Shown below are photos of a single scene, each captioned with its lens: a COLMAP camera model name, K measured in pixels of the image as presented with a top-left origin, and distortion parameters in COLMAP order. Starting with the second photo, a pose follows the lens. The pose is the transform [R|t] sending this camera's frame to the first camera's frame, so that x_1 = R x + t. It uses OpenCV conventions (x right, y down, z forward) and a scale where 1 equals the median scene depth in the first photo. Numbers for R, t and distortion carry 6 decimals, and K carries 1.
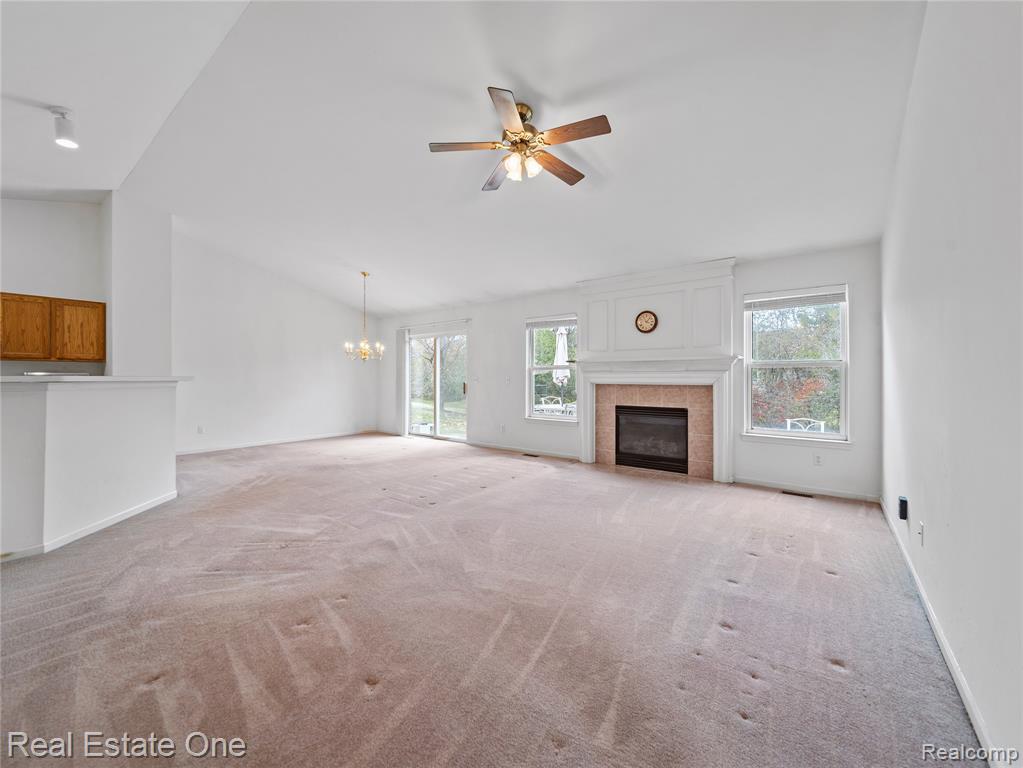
lens RADIAL K [[409.7, 0, 510.2], [0, 409.7, 379.6], [0, 0, 1]] dist [-0.003689, -0.000218]
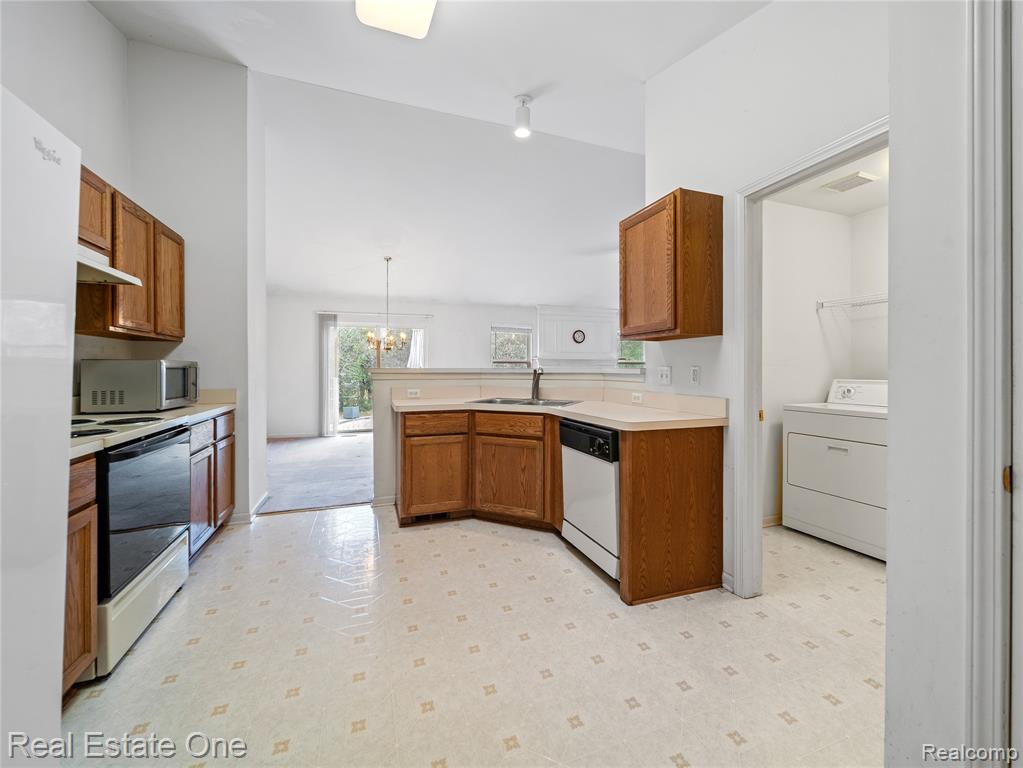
lens RADIAL K [[409.7, 0, 512.5], [0, 409.7, 373.4], [0, 0, 1]] dist [-0.003689, -0.000218]
pose [[0.534129, -0.009150, 0.845354, -1.258857], [0.002154, 0.999953, 0.009462, -0.003858], [-0.845400, -0.003233, 0.534123, 0.321871]]
